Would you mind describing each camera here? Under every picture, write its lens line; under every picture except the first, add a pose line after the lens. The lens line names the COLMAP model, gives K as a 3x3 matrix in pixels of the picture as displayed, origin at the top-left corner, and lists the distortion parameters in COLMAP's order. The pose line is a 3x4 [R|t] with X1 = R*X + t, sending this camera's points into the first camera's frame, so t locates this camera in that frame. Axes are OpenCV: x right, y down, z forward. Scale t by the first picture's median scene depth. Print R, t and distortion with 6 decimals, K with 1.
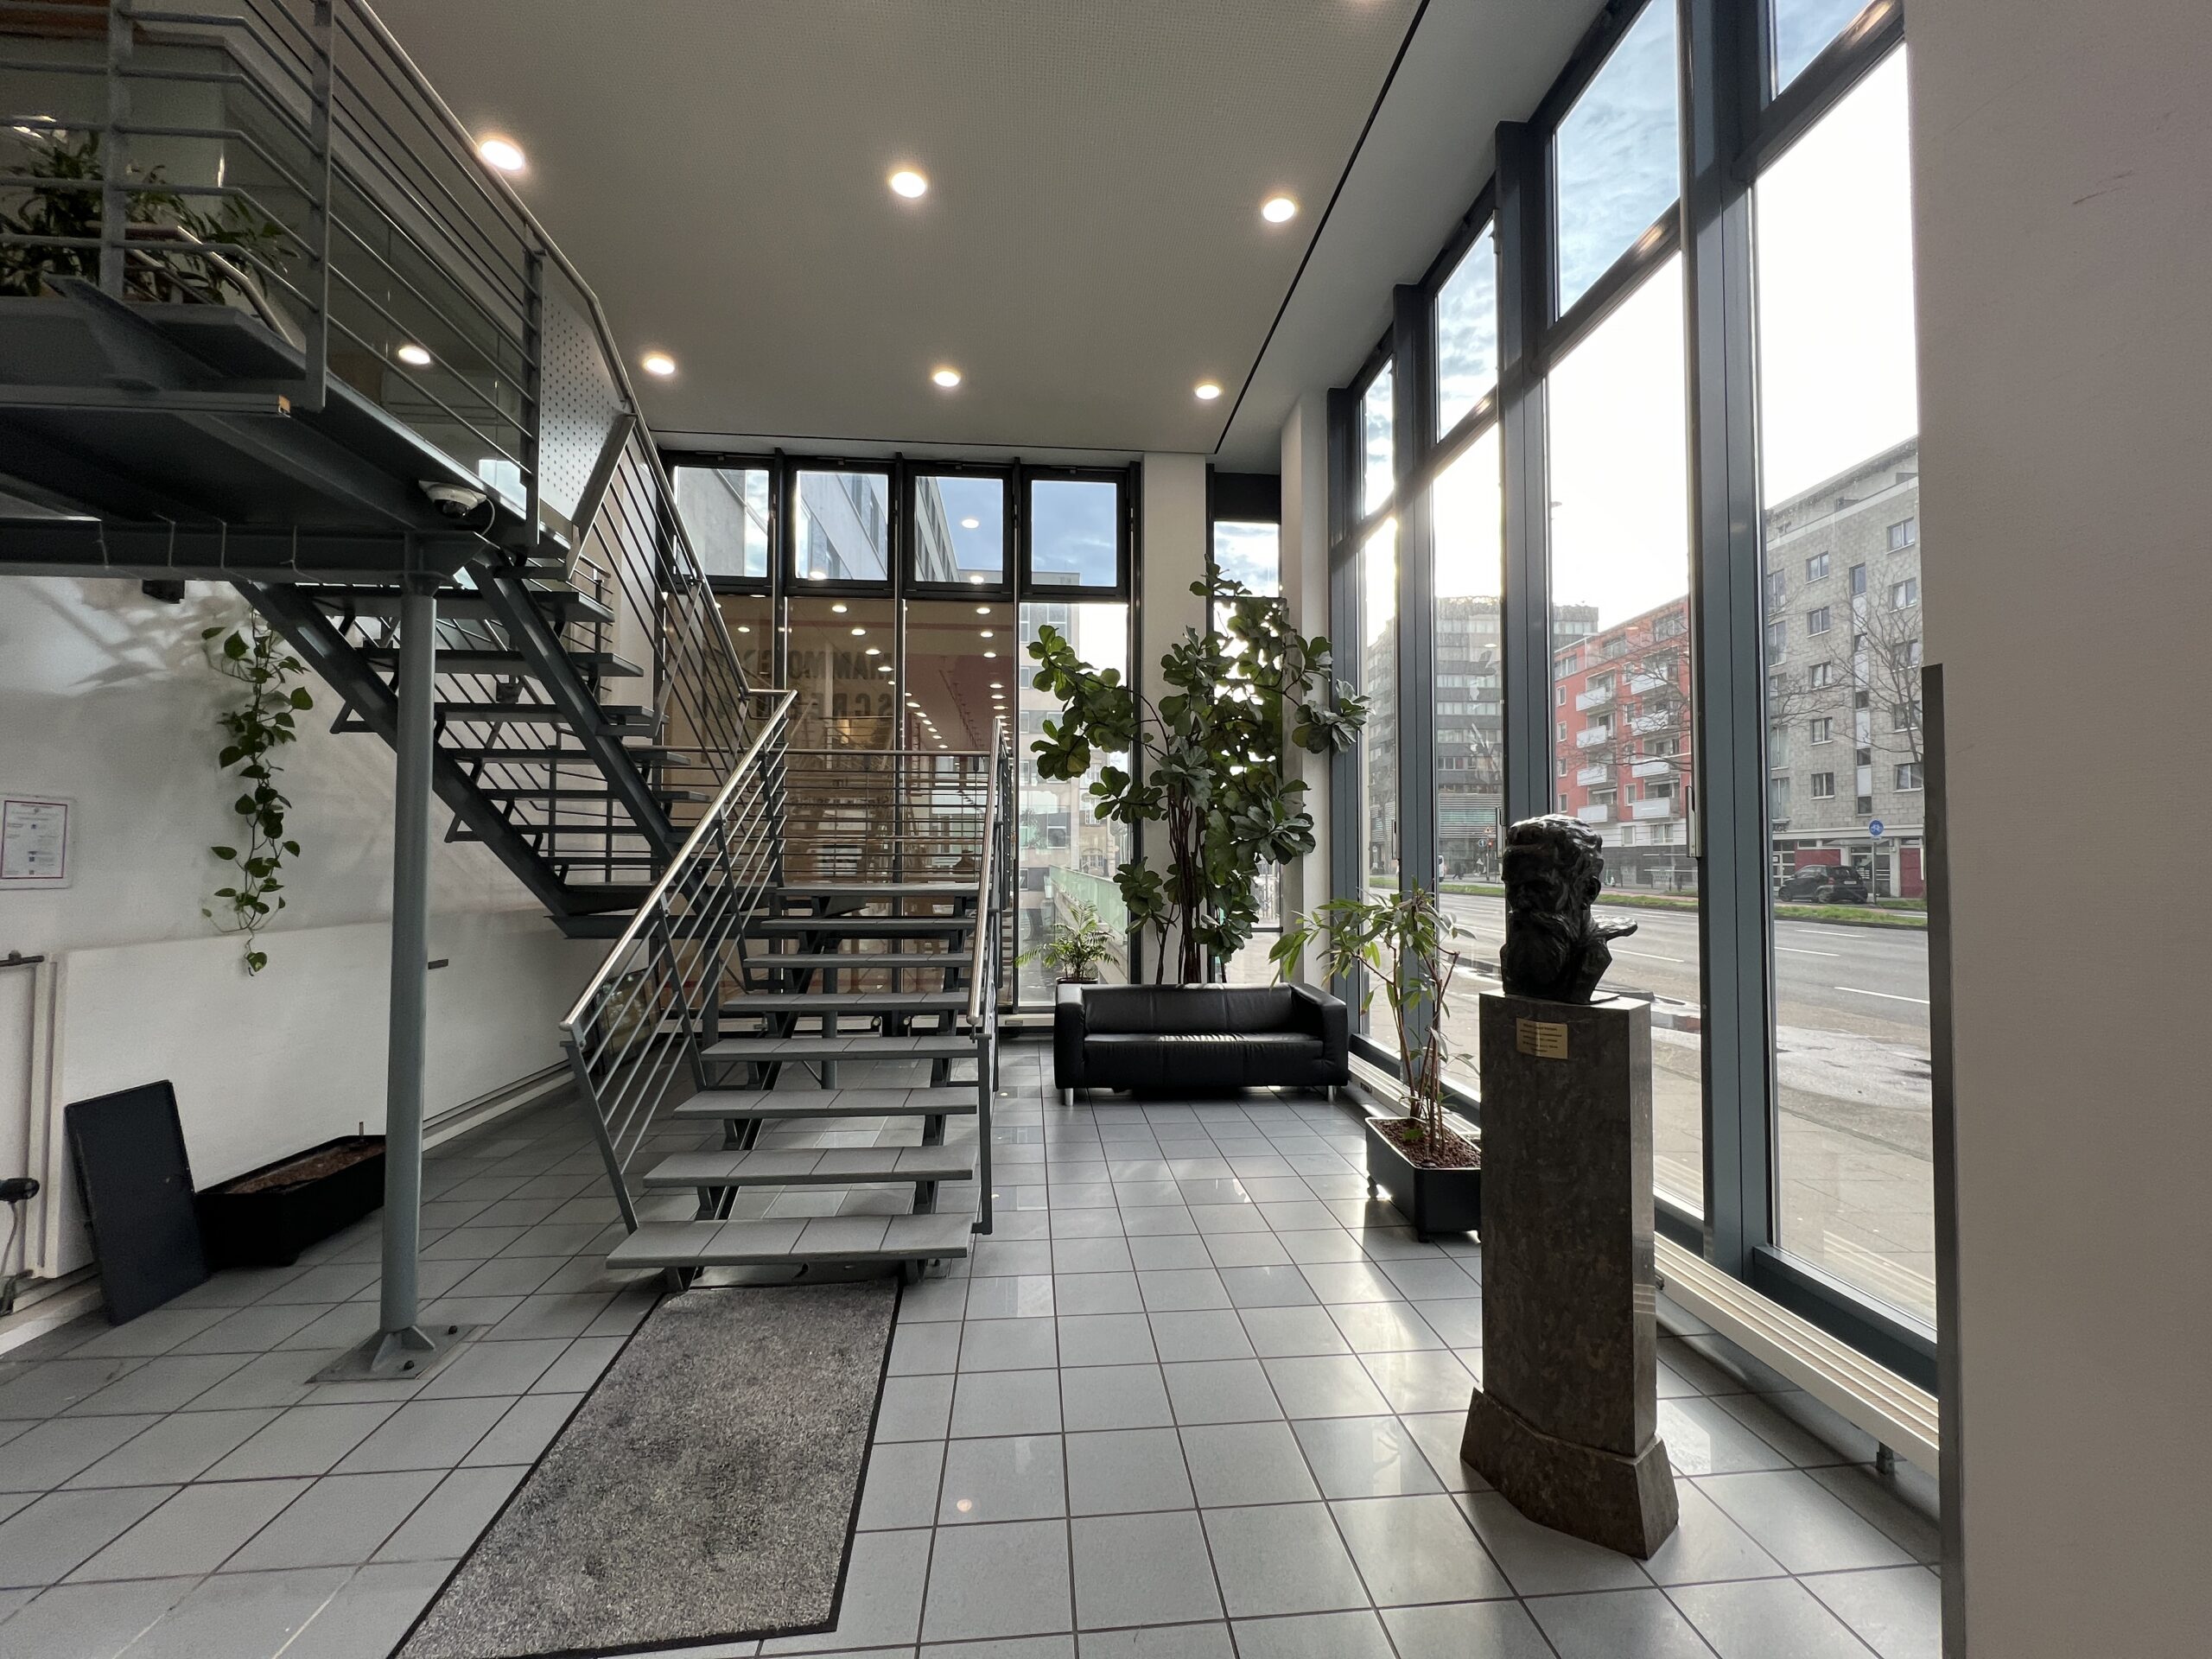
lens RADIAL K [[887.2, 0, 1106.0], [0, 887.2, 829.5], [0, 0, 1]] dist [-0.022252, 0.000008]
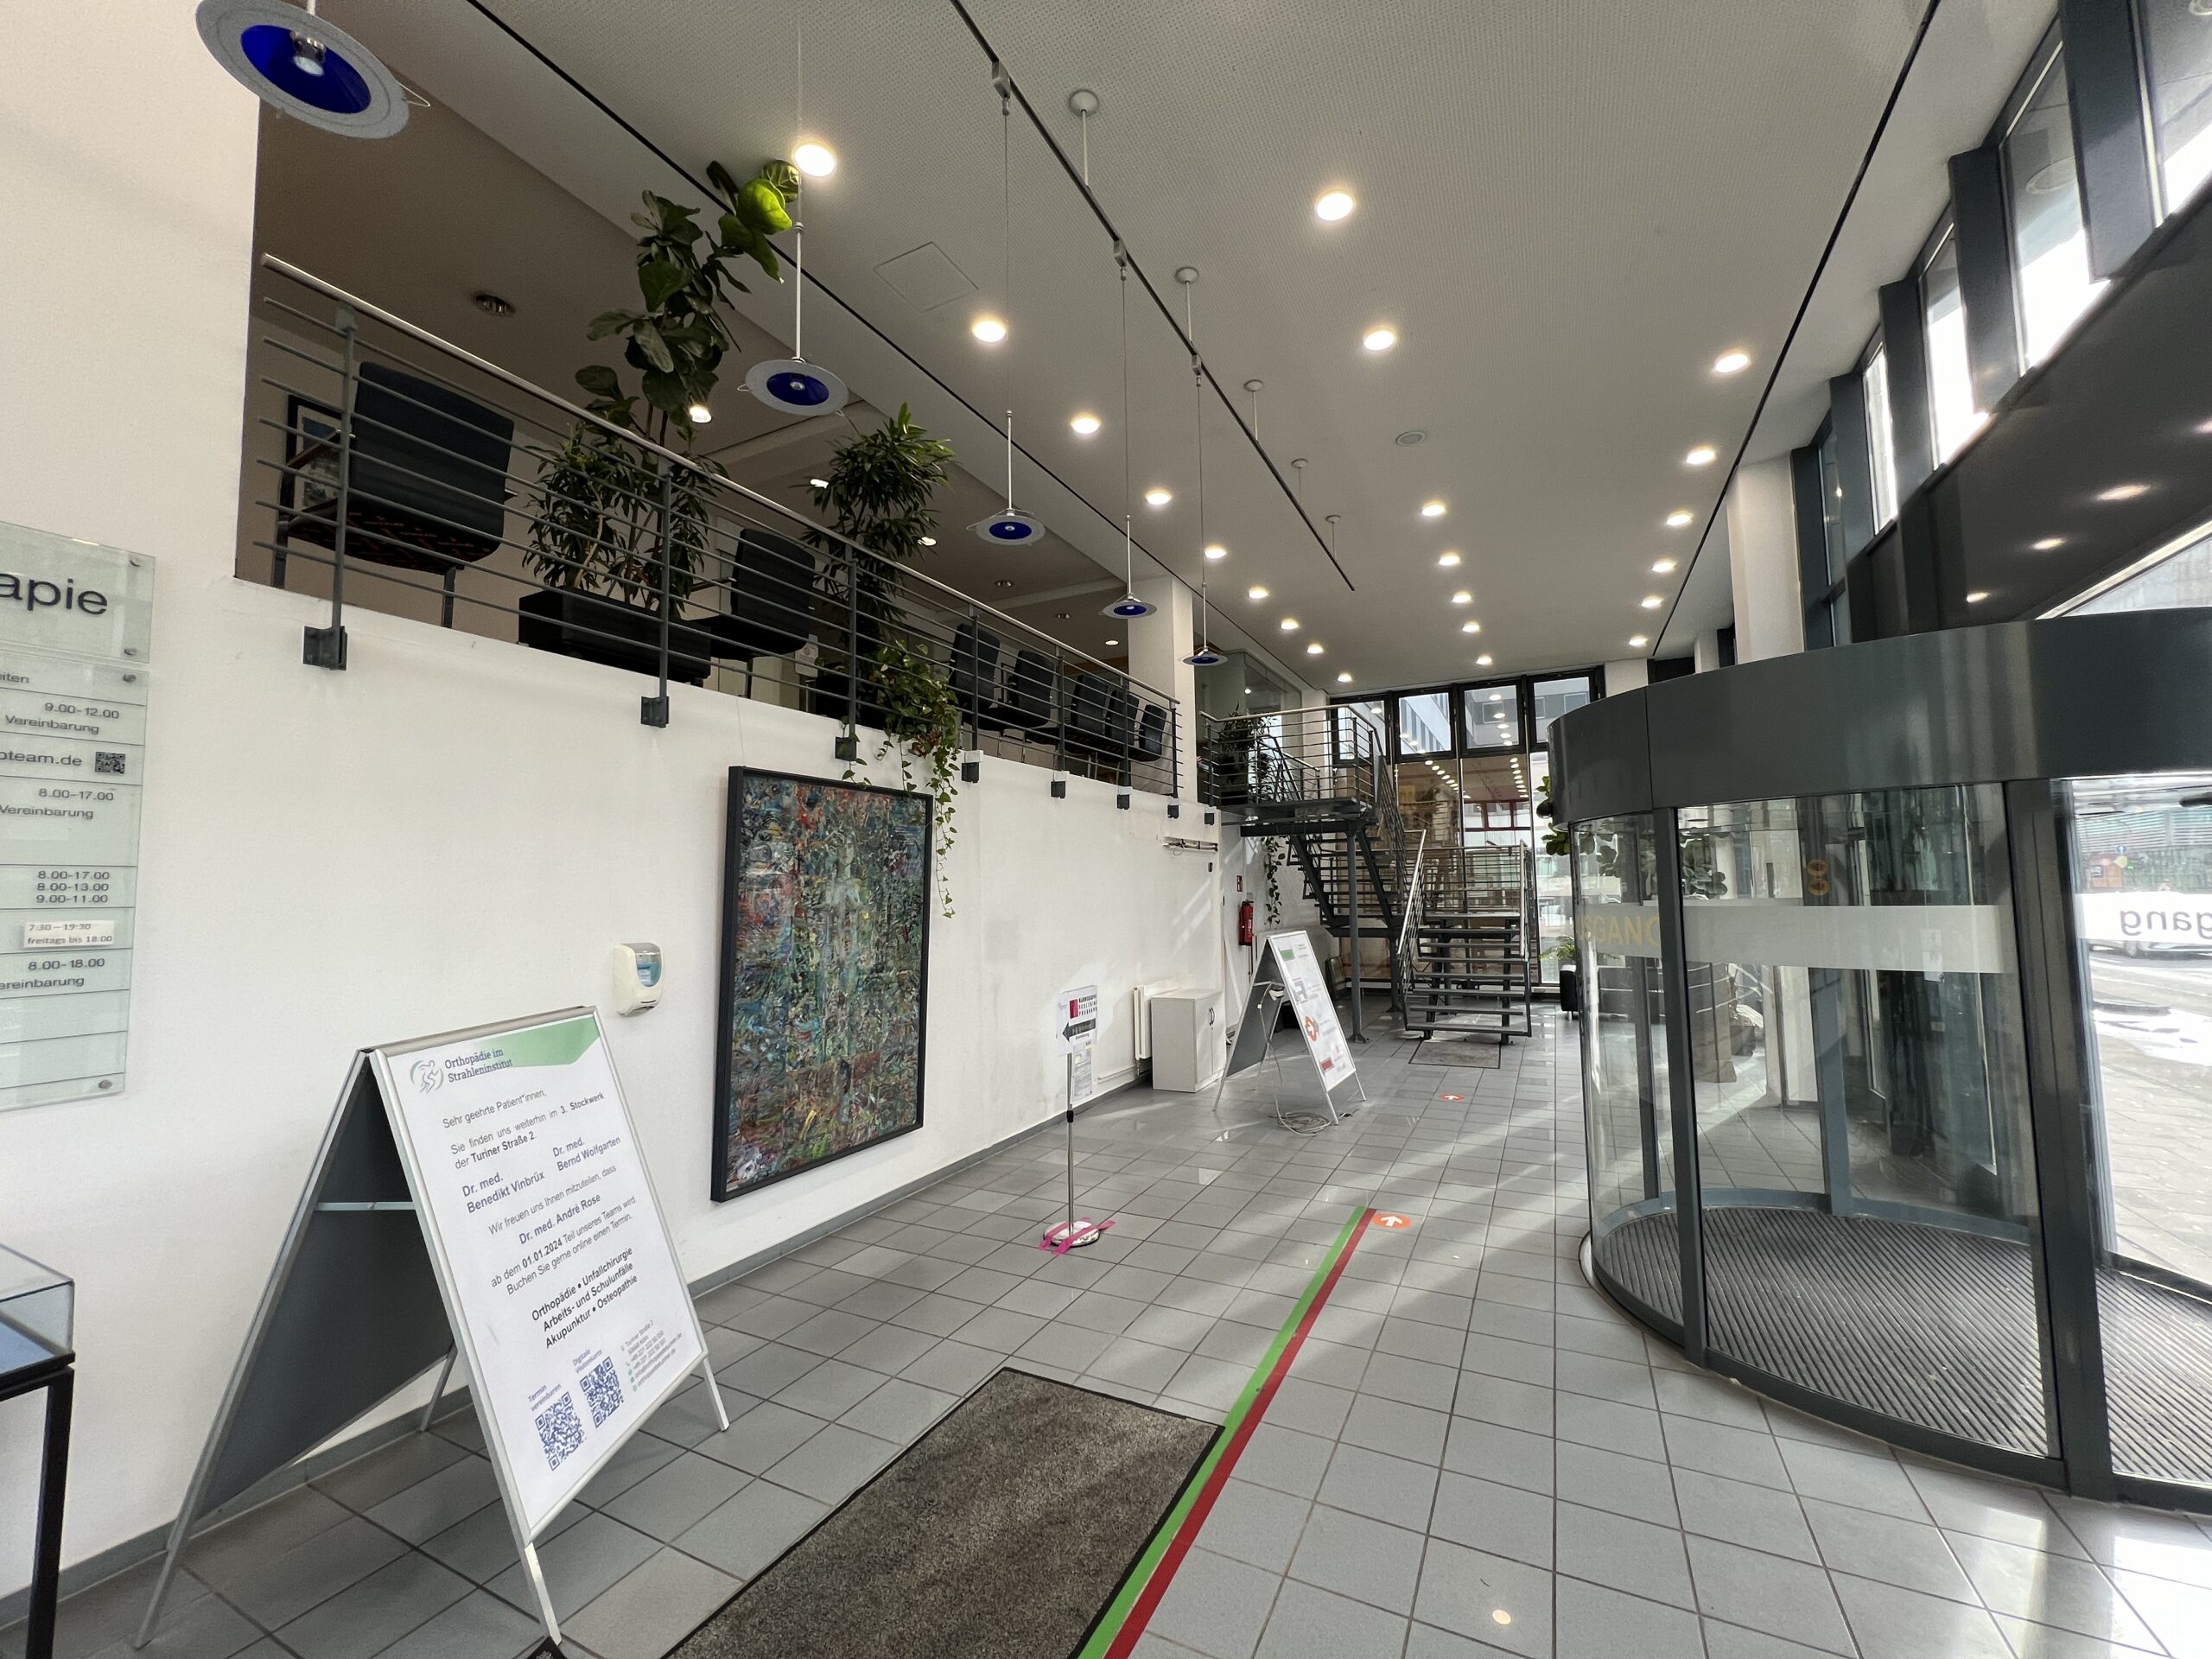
lens RADIAL K [[887.2, 0, 1106.0], [0, 887.2, 829.5], [0, 0, 1]] dist [-0.022252, 0.000008]
pose [[0.850624, -0.056481, -0.522731, 0.118572], [0.040861, 0.998308, -0.041374, -0.080946], [0.524184, 0.013834, 0.851493, -1.174652]]
